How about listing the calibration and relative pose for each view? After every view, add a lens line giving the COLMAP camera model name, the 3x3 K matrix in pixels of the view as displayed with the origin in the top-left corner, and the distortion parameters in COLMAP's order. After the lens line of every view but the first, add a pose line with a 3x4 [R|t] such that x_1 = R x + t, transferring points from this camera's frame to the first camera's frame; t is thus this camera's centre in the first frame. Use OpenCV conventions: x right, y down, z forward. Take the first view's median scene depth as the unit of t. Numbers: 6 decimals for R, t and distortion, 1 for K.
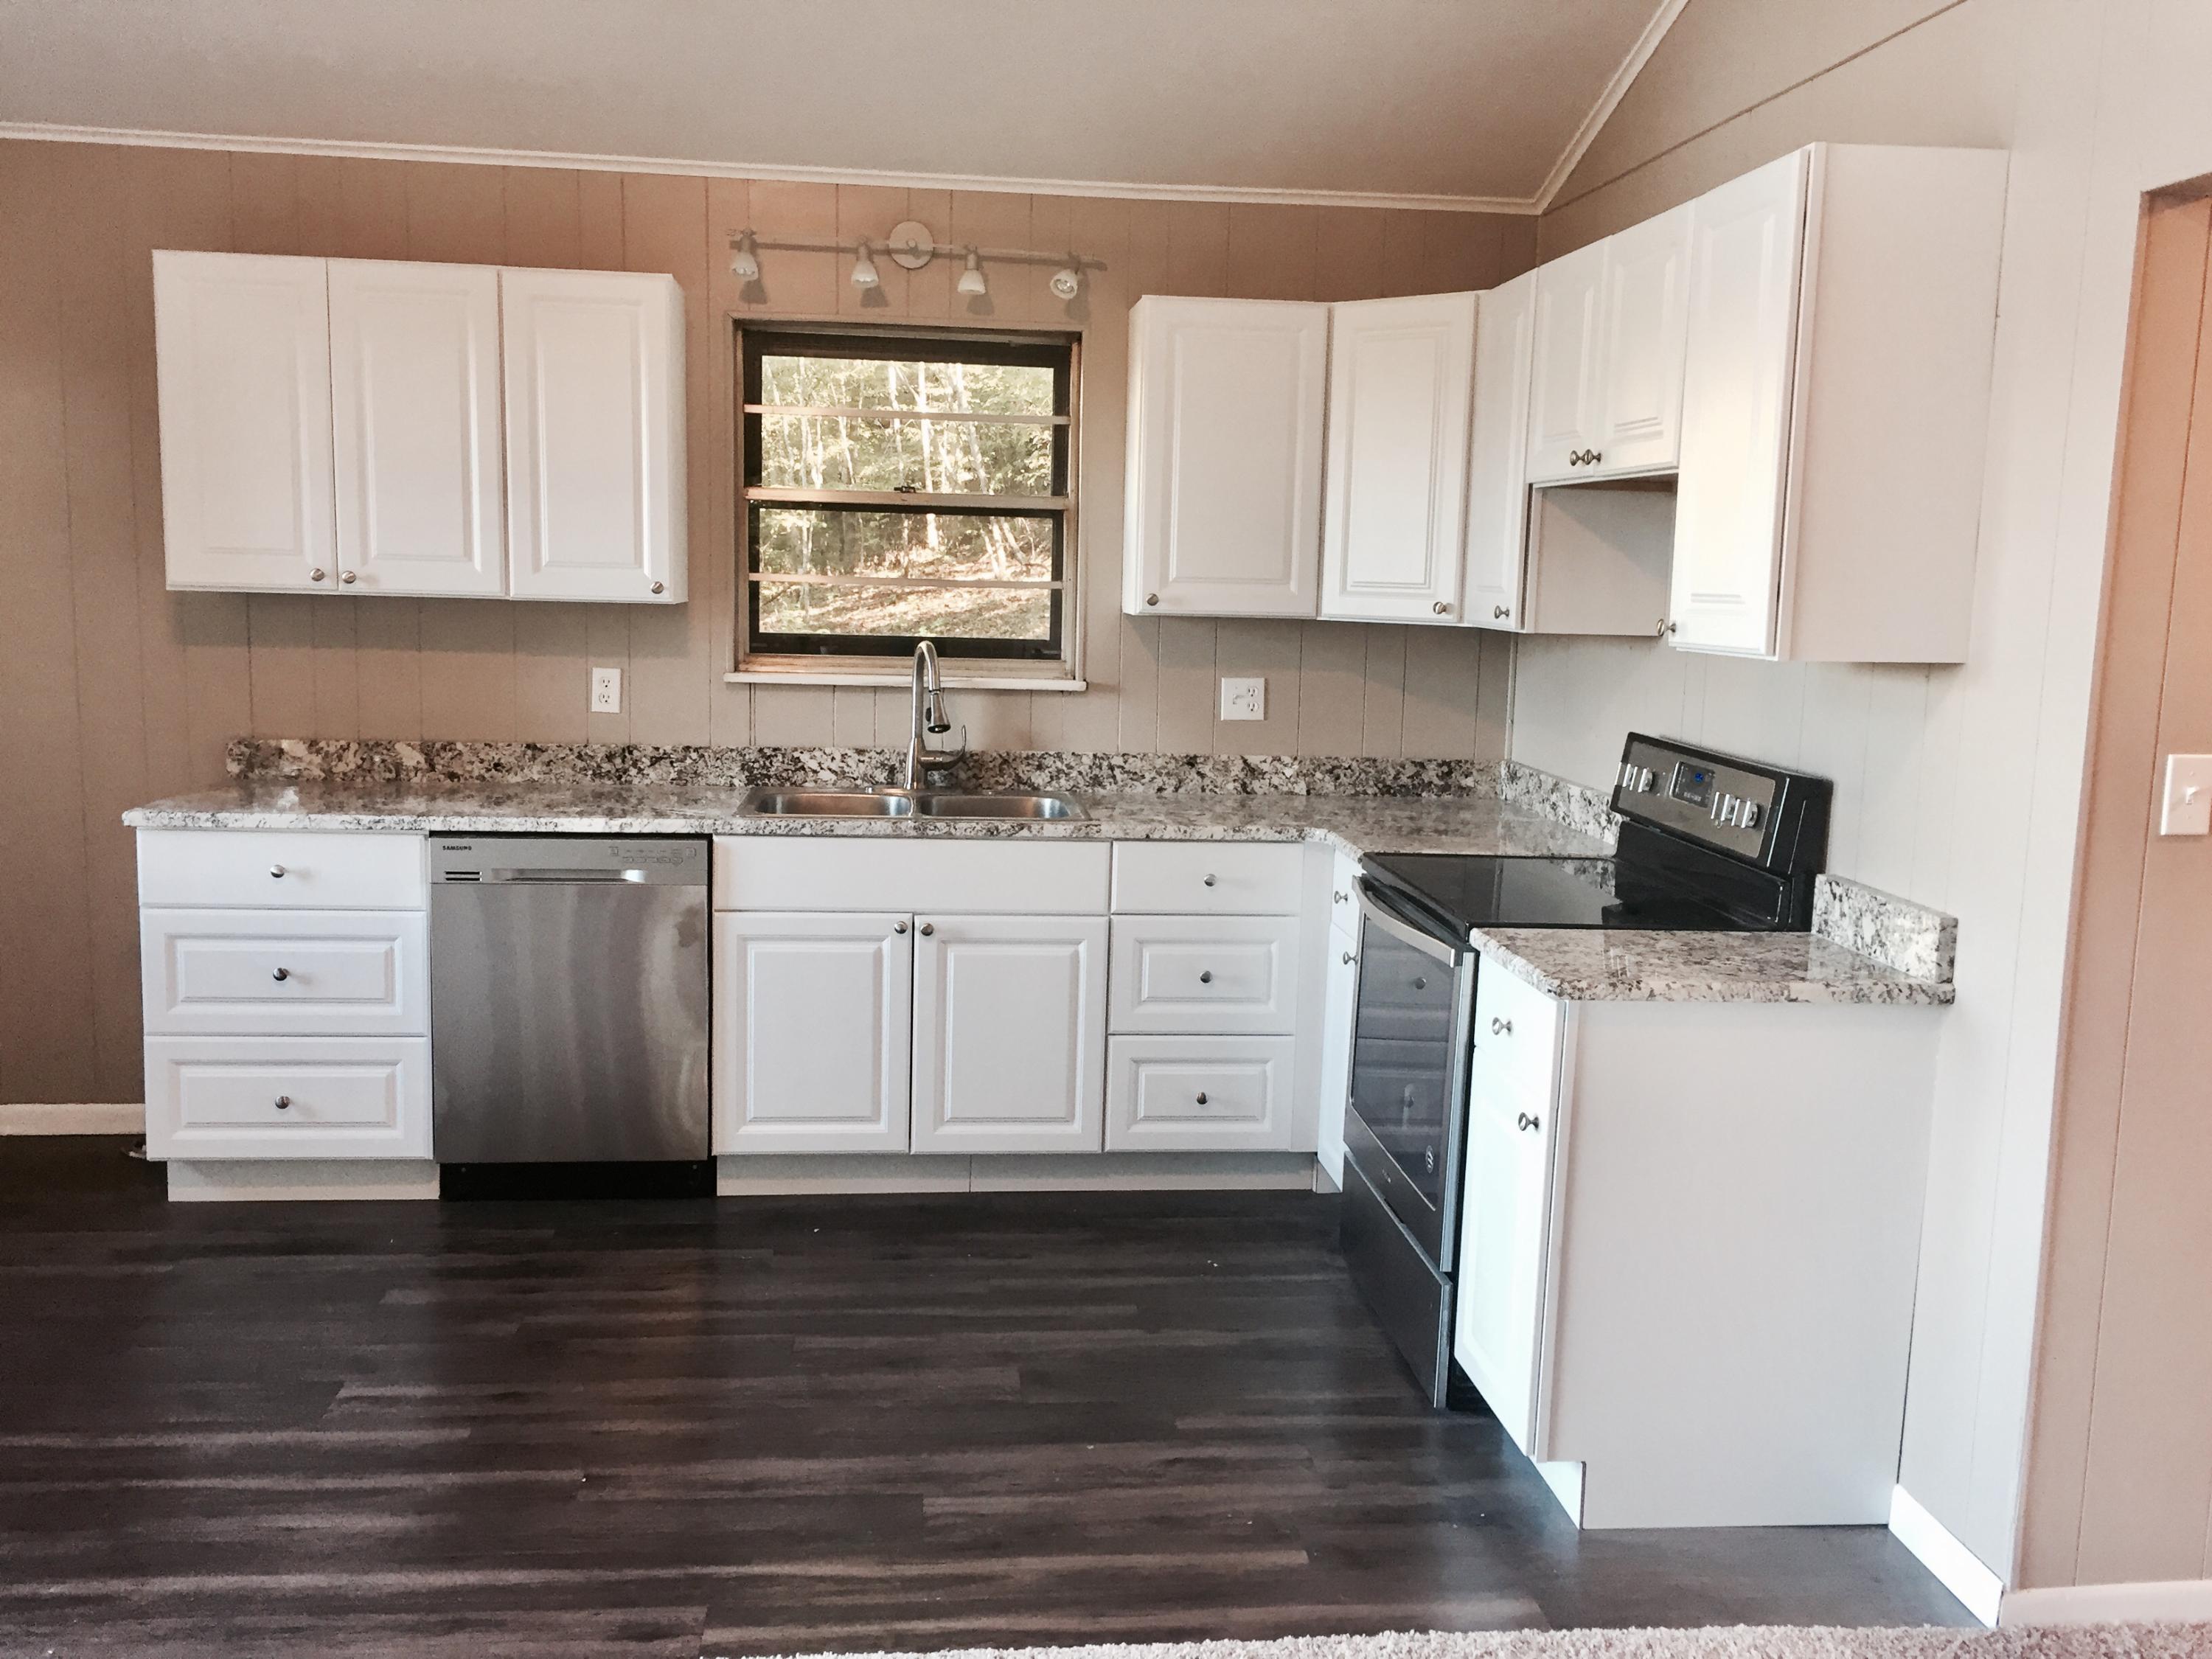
lens RADIAL K [[1870.3, 0, 1109.3], [0, 1870.3, 827.2], [0, 0, 1]] dist [0.066235, -0.083995]
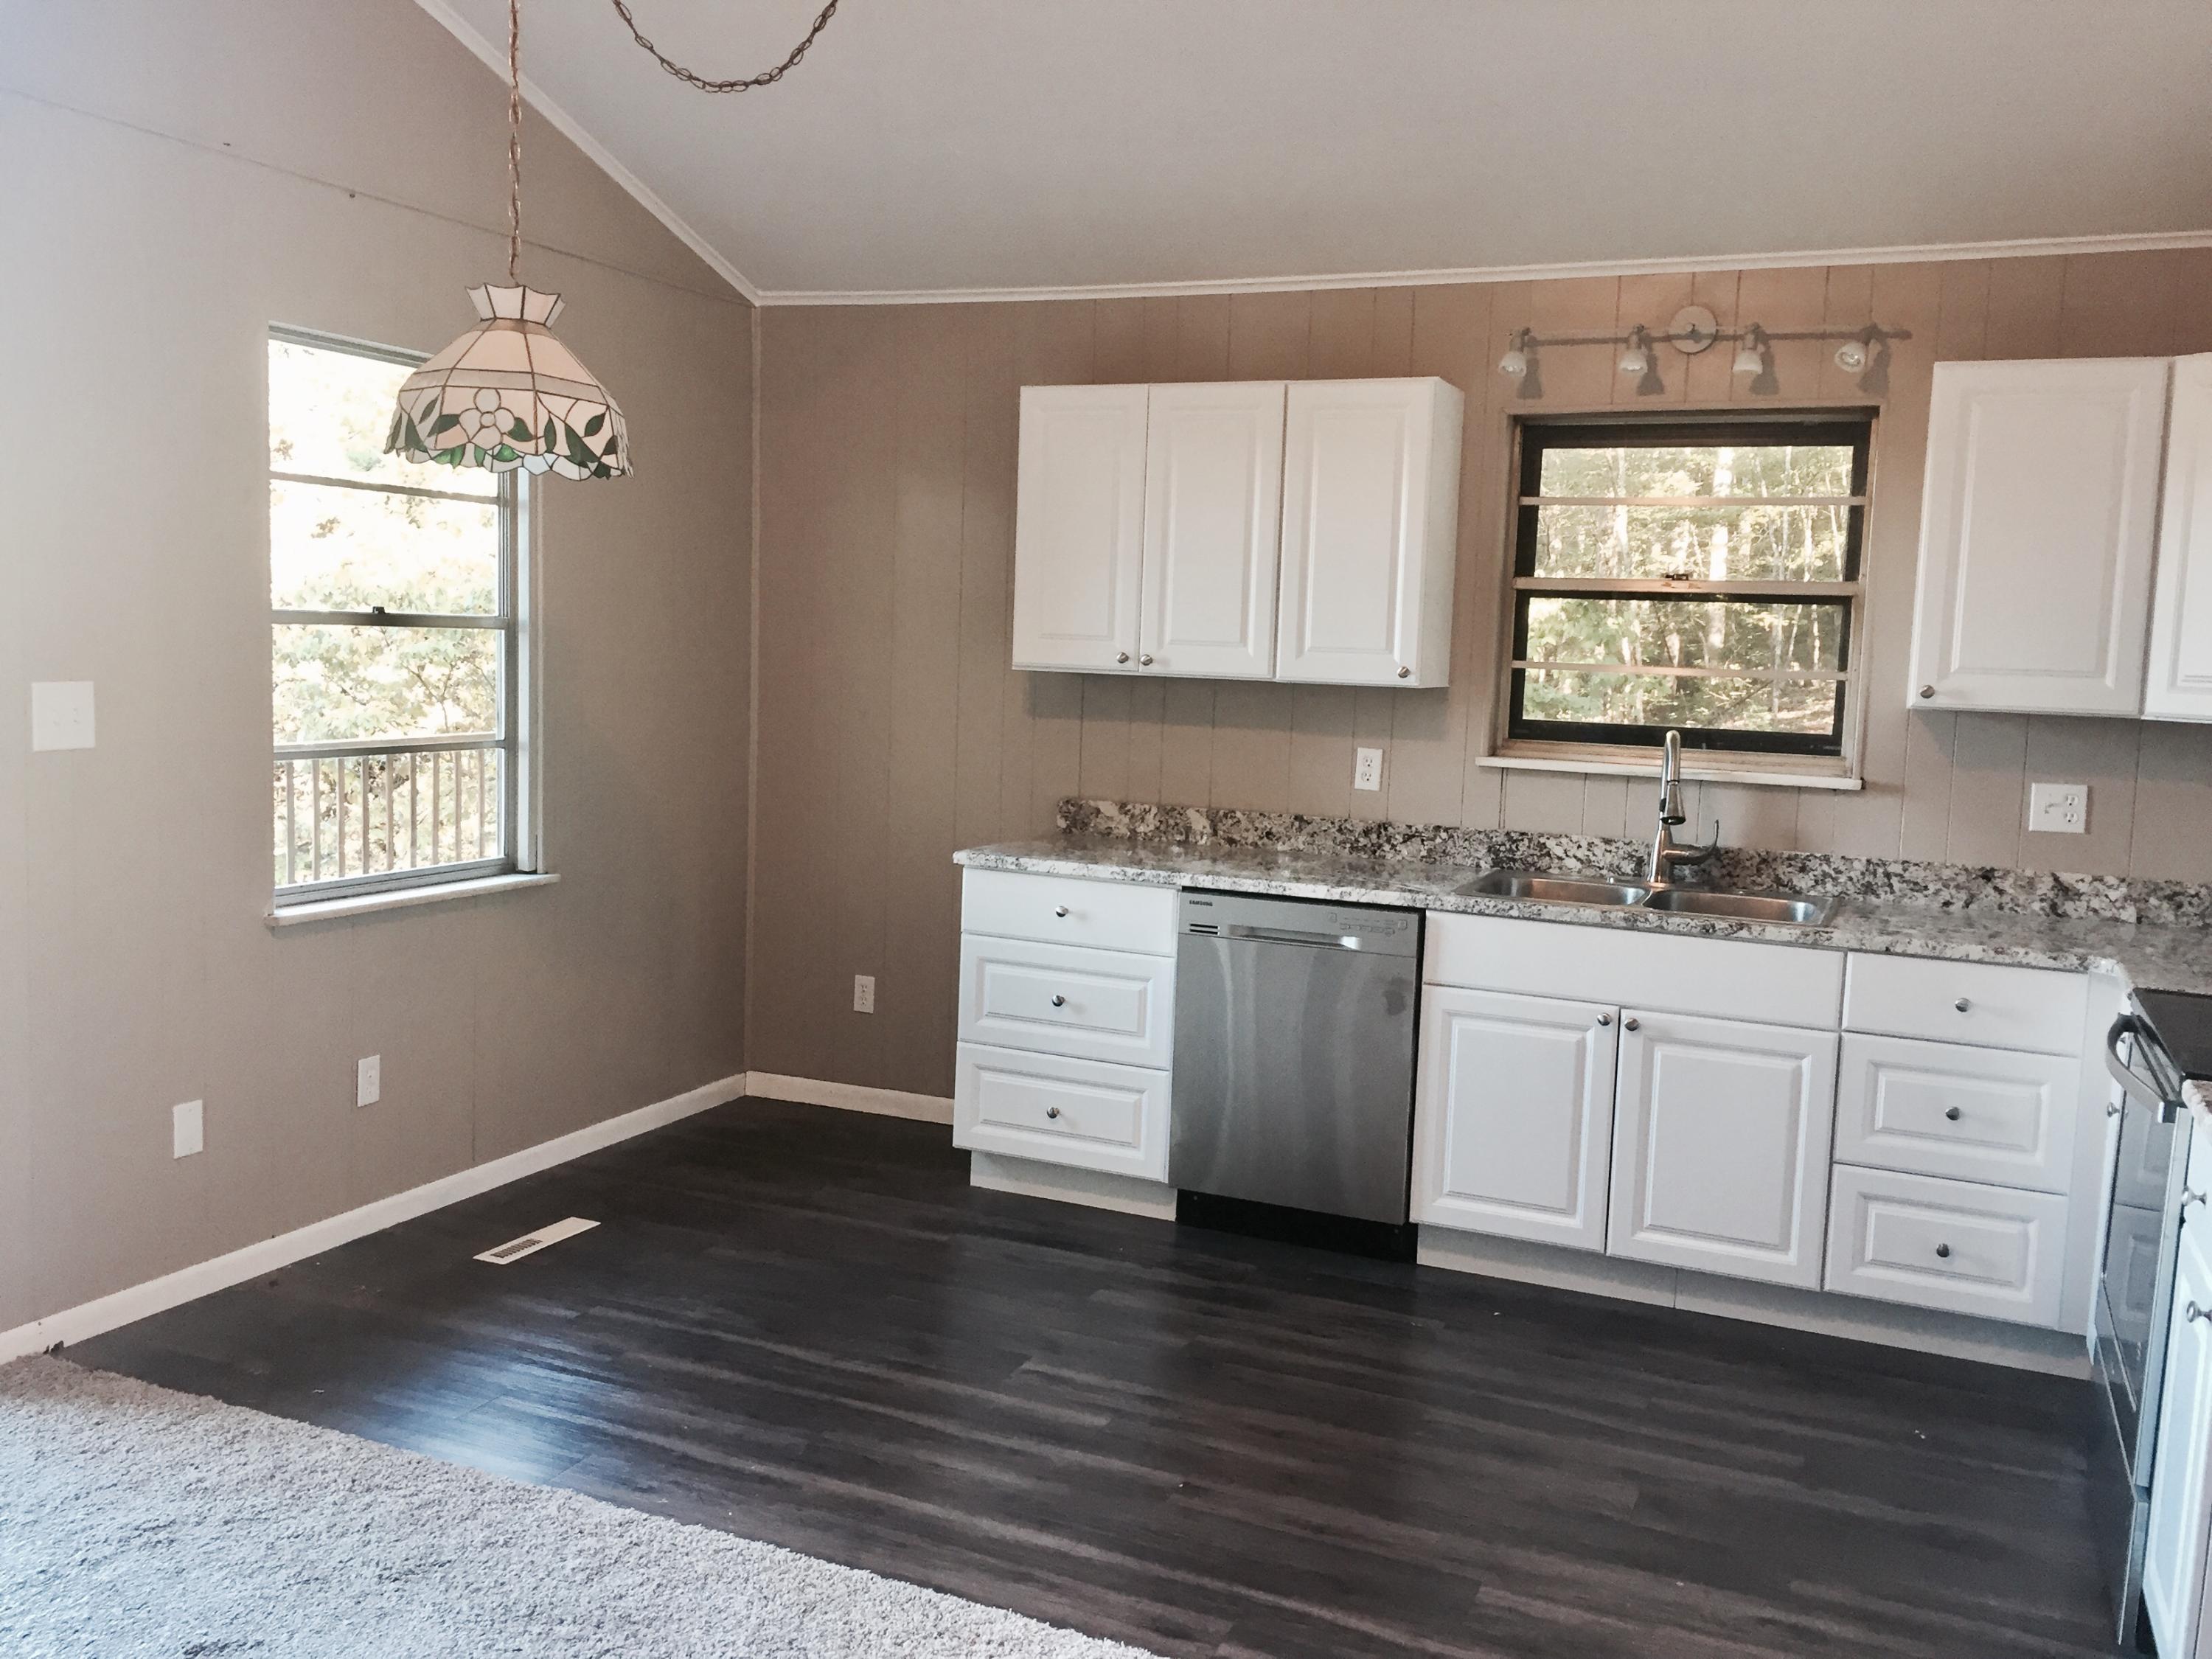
lens RADIAL K [[1870.3, 0, 1098.4], [0, 1870.3, 827.9], [0, 0, 1]] dist [0.066235, -0.083995]
pose [[0.868368, 0.056051, -0.492742, 0.134202], [-0.080879, 0.996296, -0.029203, 0.003759], [0.489280, 0.065211, 0.869685, 0.009653]]
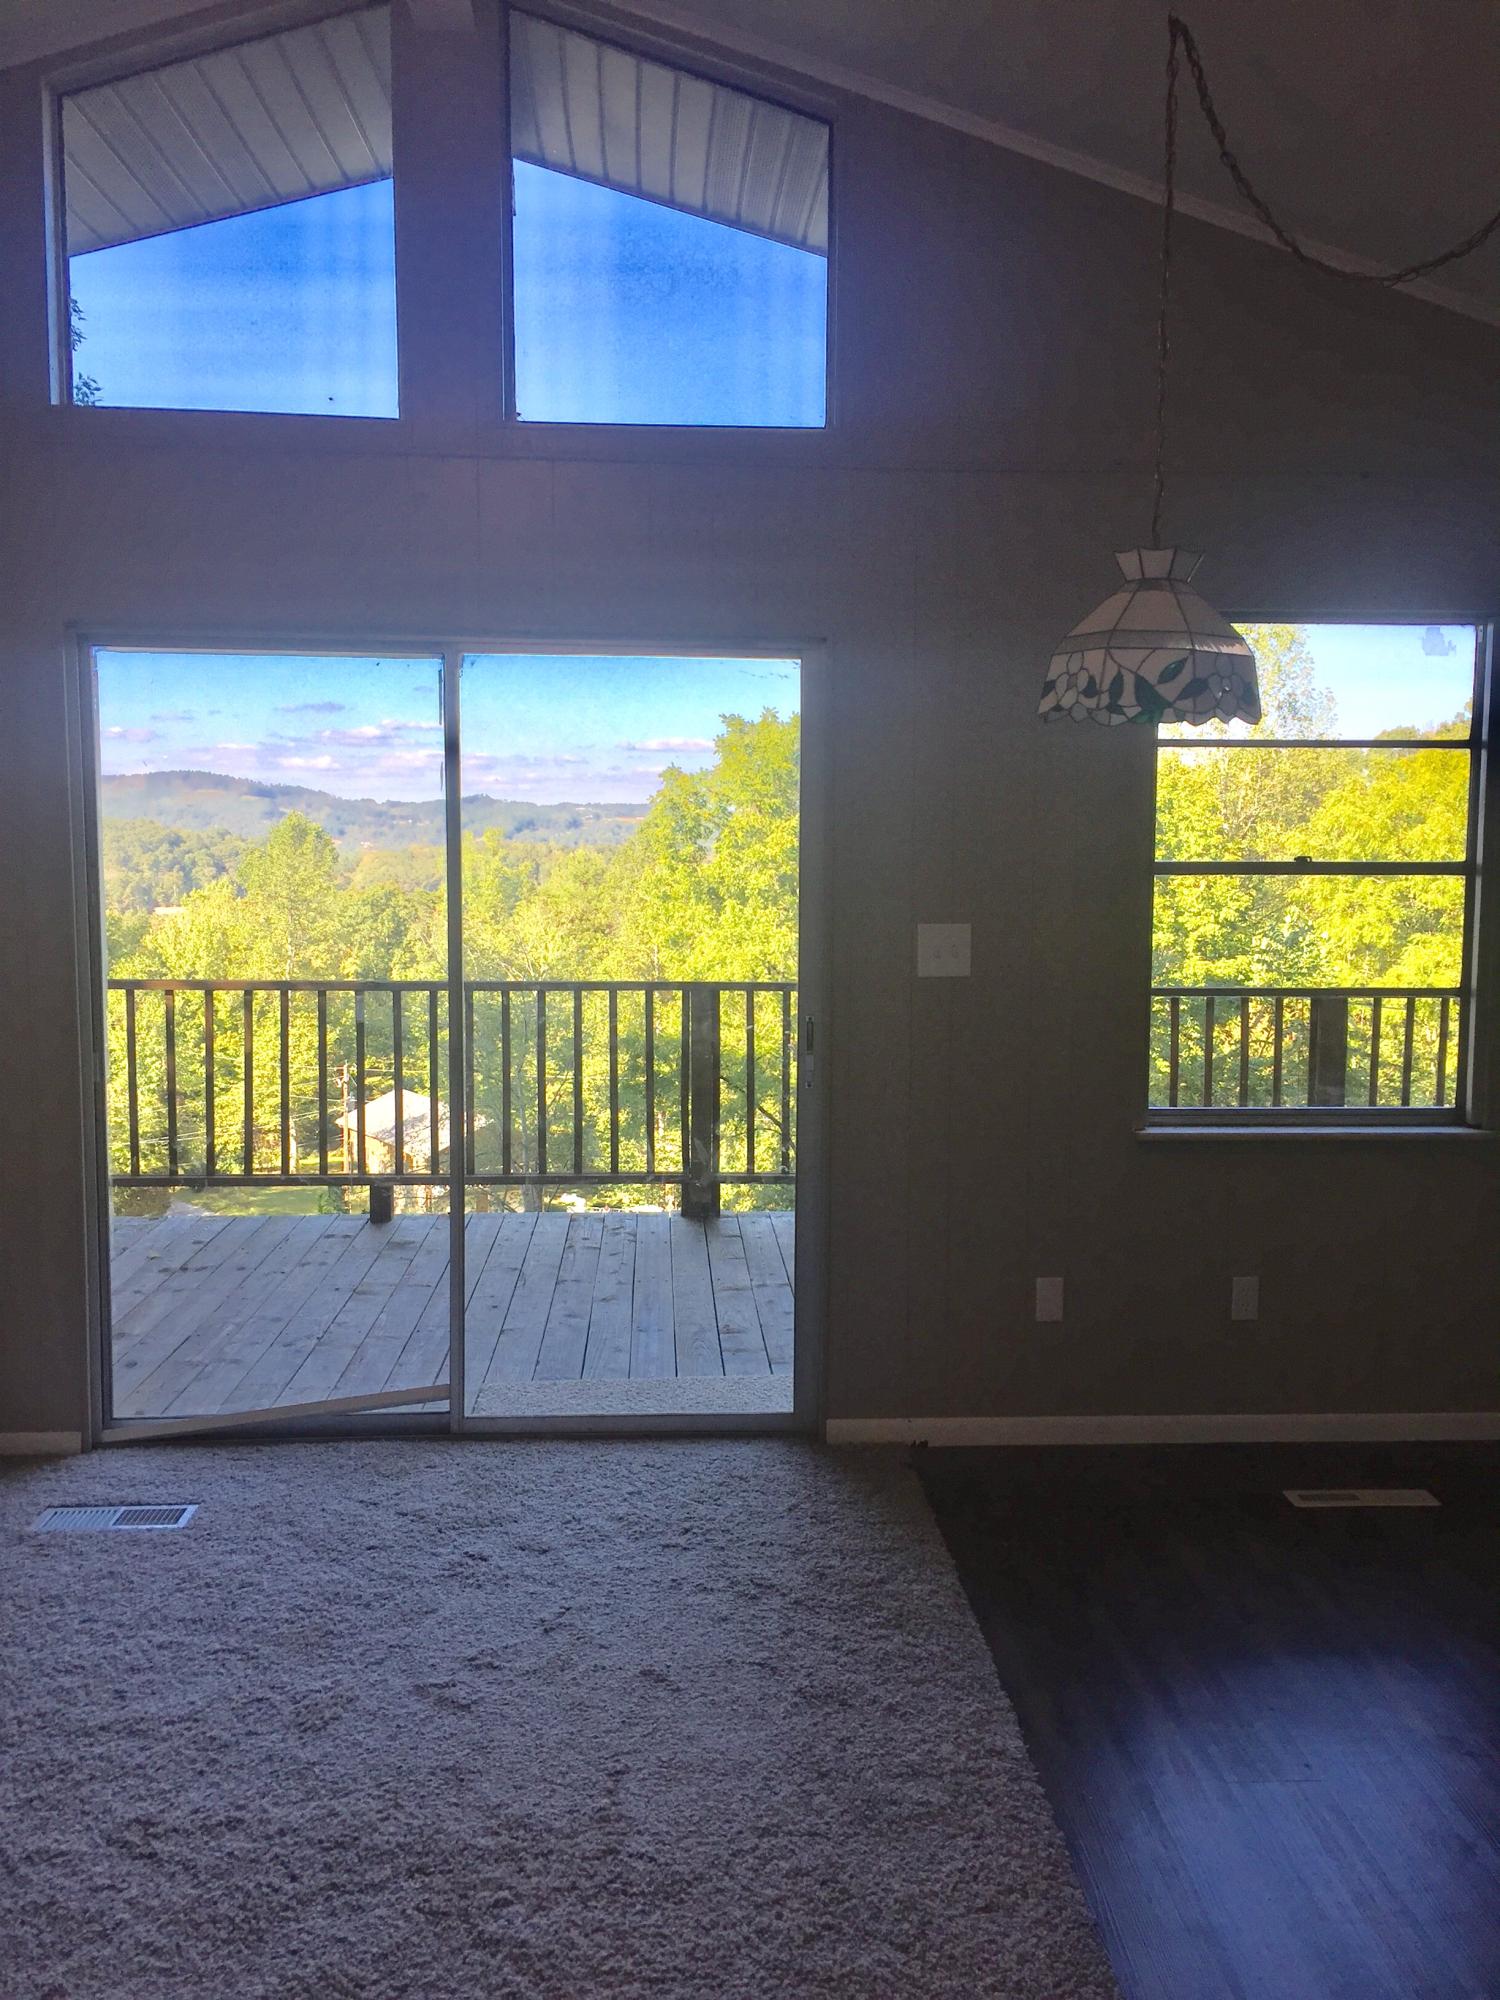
lens RADIAL K [[1691.1, 0, 748.7], [0, 1691.1, 995.4], [0, 0, 1]] dist [0.066235, -0.083995]
pose [[-0.045729, 0.064831, -0.996848, 0.272217], [-0.142521, 0.987260, 0.070746, -0.056436], [0.988735, 0.145307, -0.035907, 0.418364]]
